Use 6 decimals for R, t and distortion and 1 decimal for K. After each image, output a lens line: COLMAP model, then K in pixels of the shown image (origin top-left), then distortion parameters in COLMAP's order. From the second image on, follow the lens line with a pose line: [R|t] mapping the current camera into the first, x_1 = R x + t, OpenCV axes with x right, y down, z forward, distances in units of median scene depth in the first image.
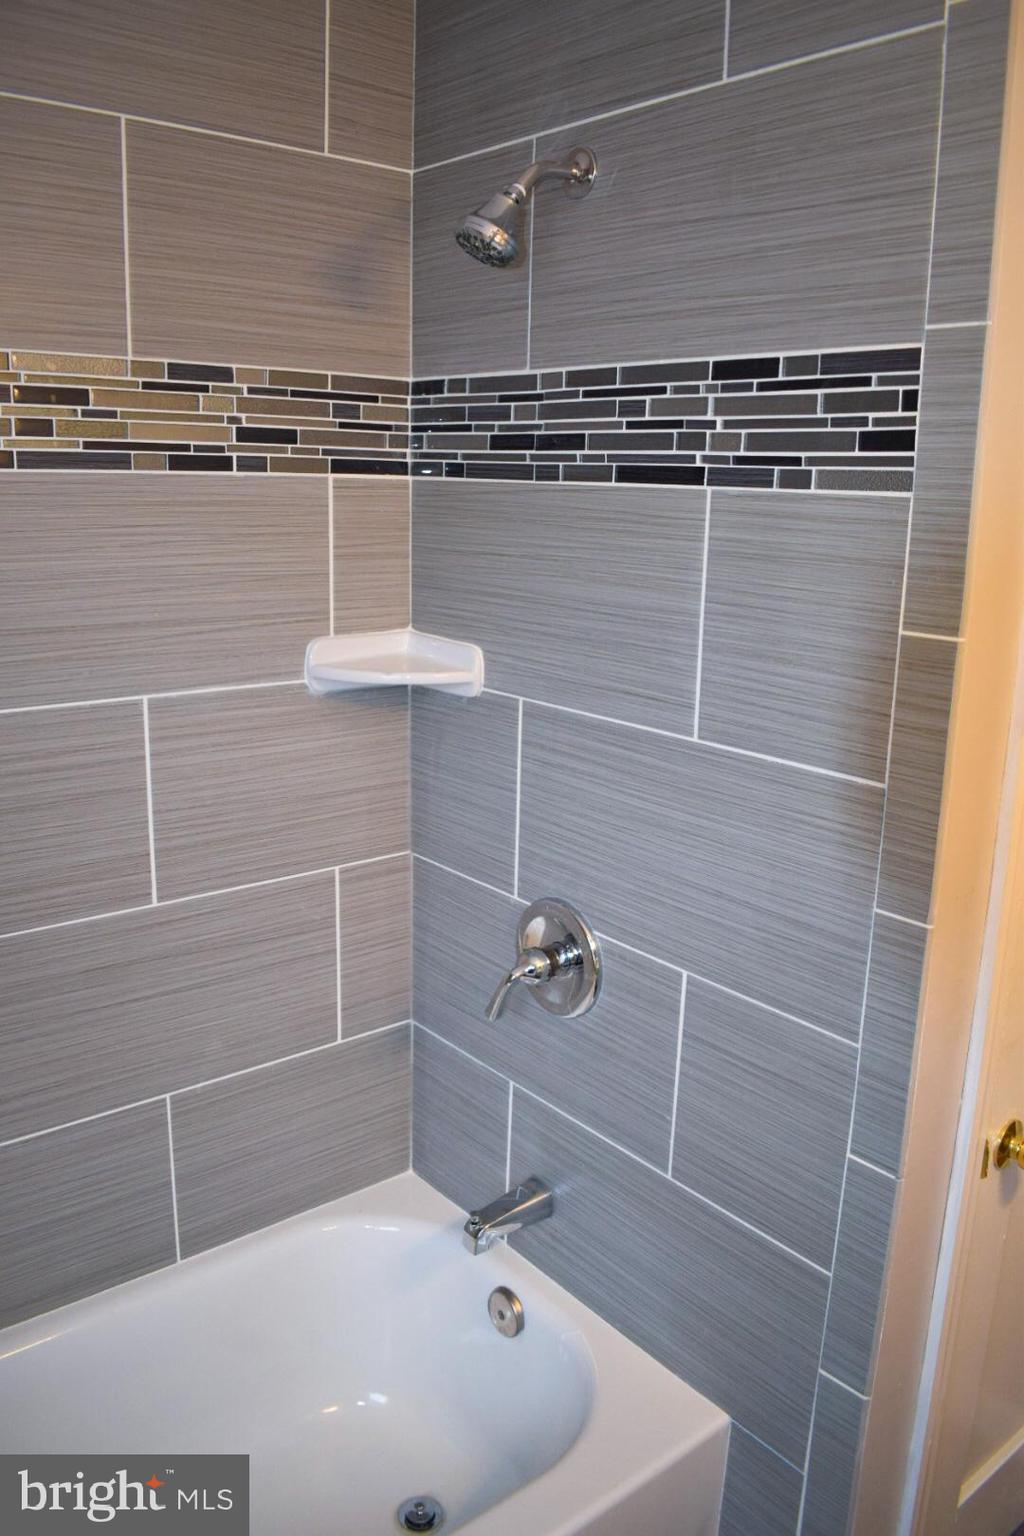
lens RADIAL K [[1195.2, 0, 506.5], [0, 1195.2, 760.4], [0, 0, 1]] dist [-0.085089, 0.002311]
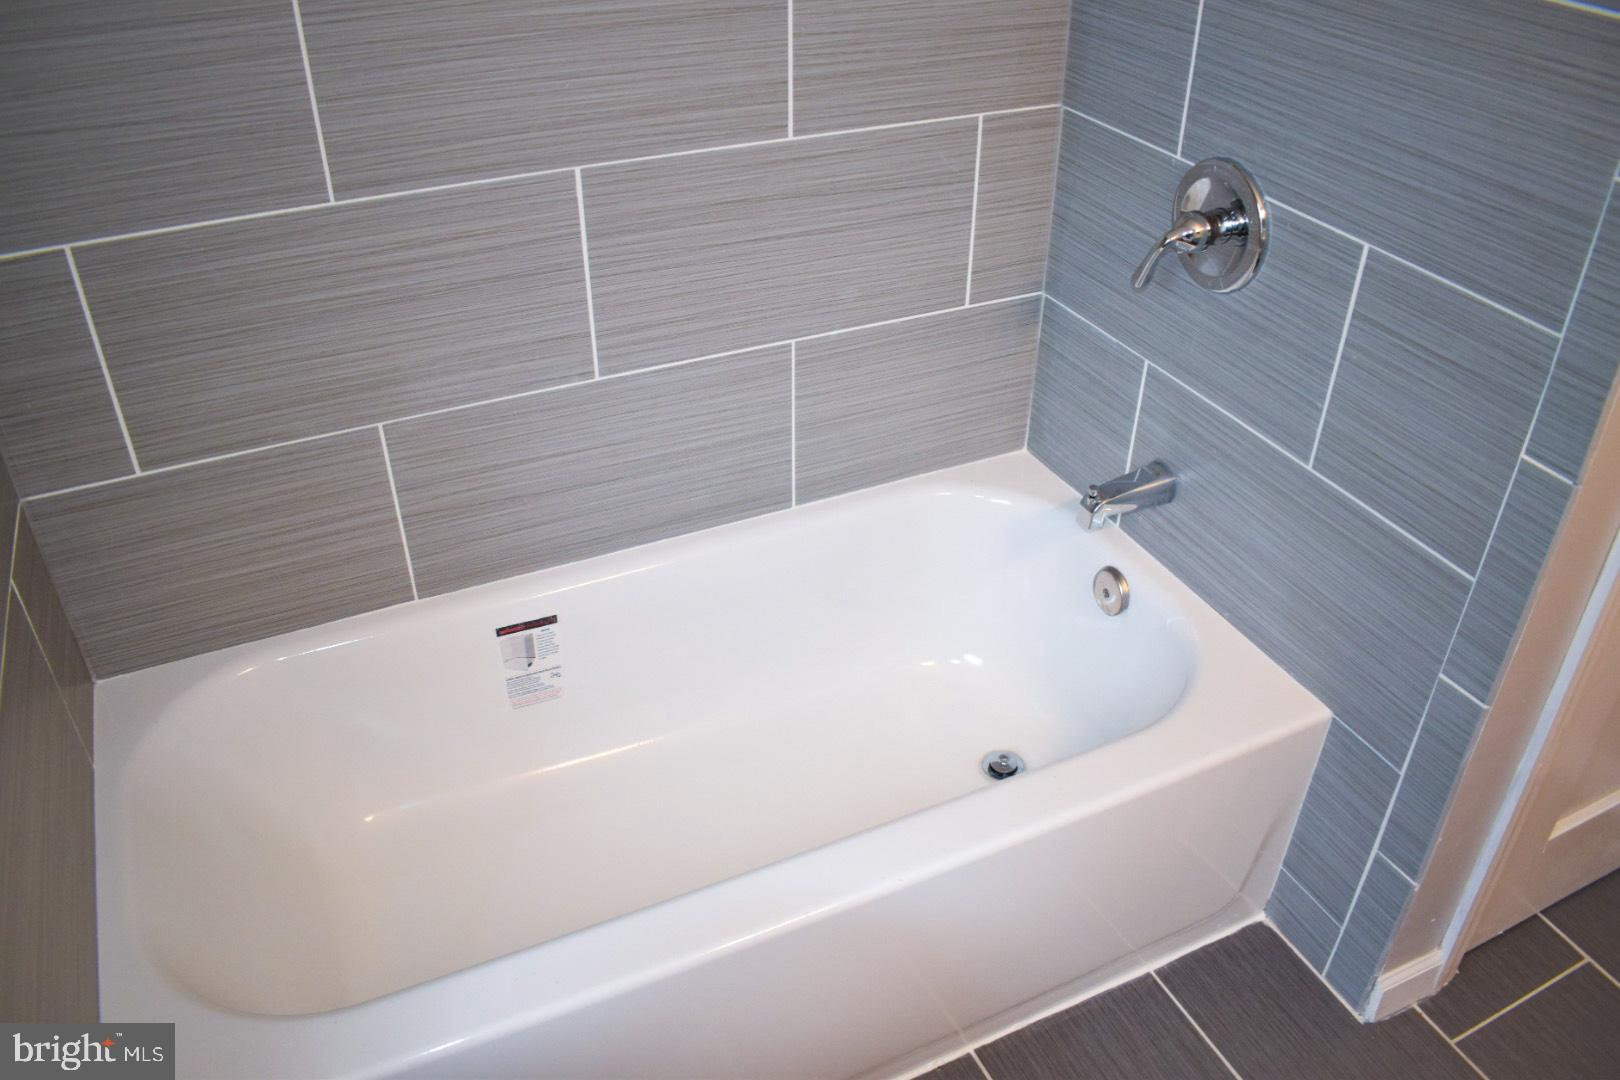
lens RADIAL K [[1260.6, 0, 809.9], [0, 1260.6, 551.1], [0, 0, 1]] dist [-0.085089, 0.002311]
pose [[0.972195, 0.118645, -0.201891, -0.039596], [-0.040147, 0.933831, 0.355454, 0.073181], [0.230705, -0.337465, 0.912629, -0.020994]]
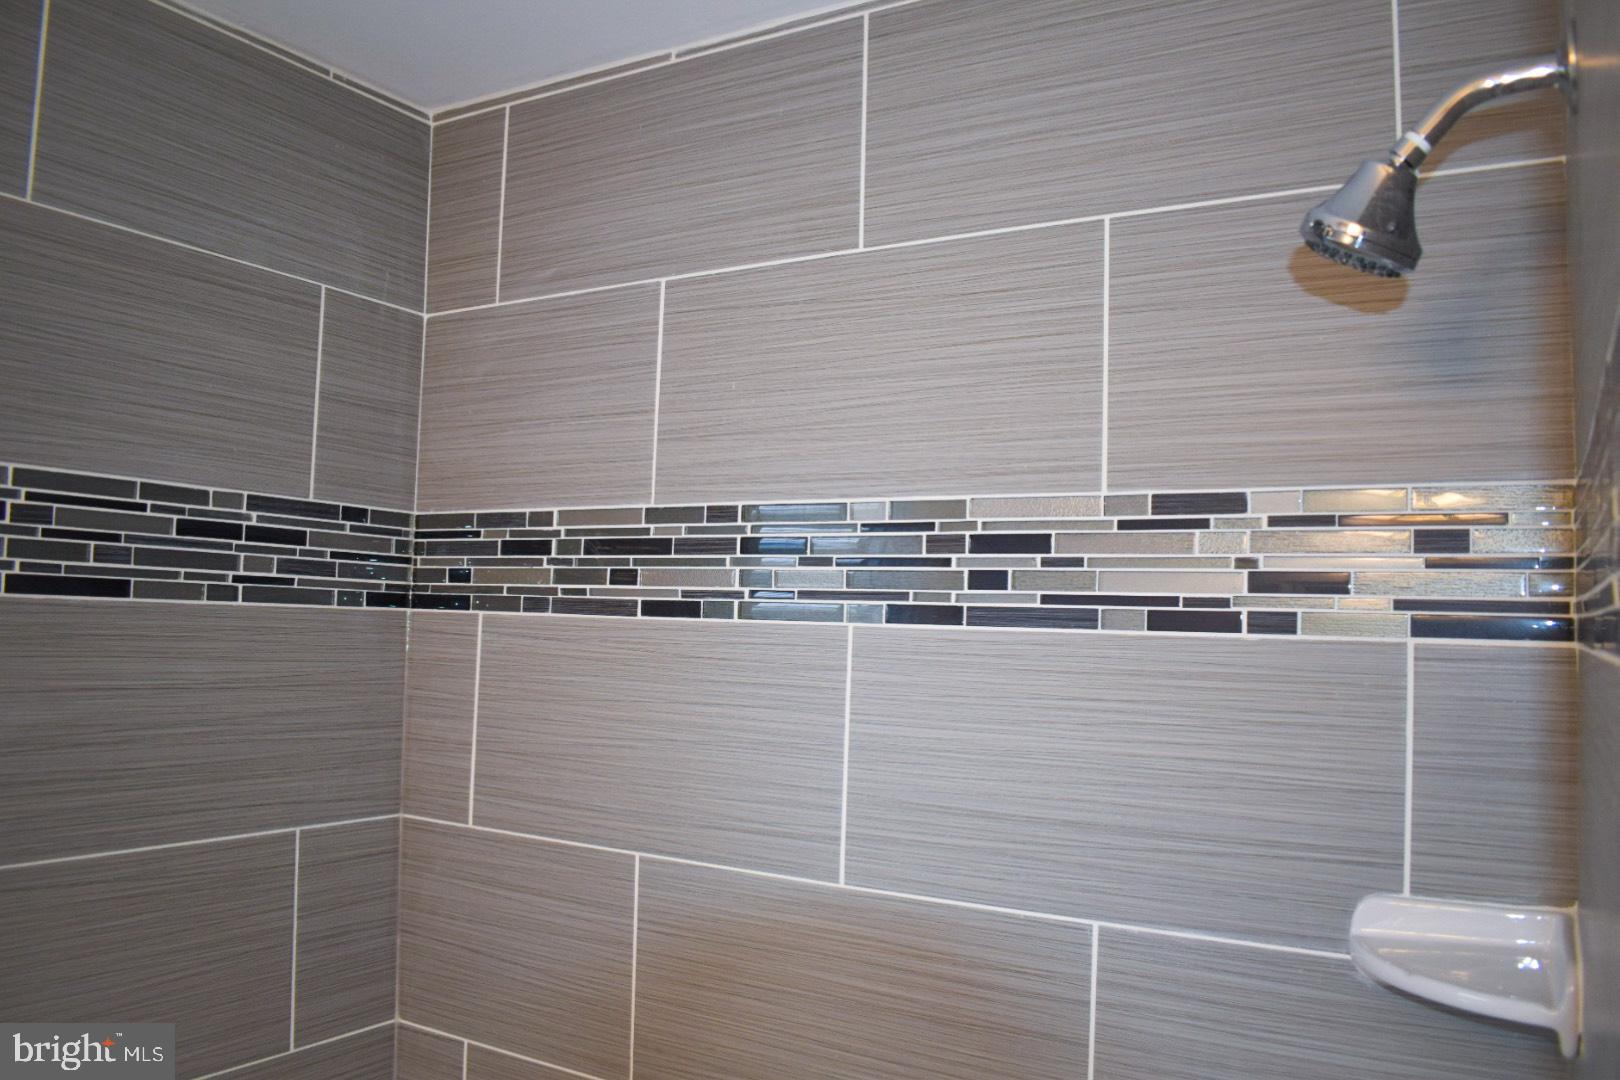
lens RADIAL K [[1260.6, 0, 809.9], [0, 1260.6, 551.1], [0, 0, 1]] dist [-0.085089, 0.002311]
pose [[0.343882, -0.070405, -0.936370, 0.426314], [-0.237246, 0.958319, -0.159184, -0.121081], [0.908548, 0.276890, 0.312846, 0.566886]]
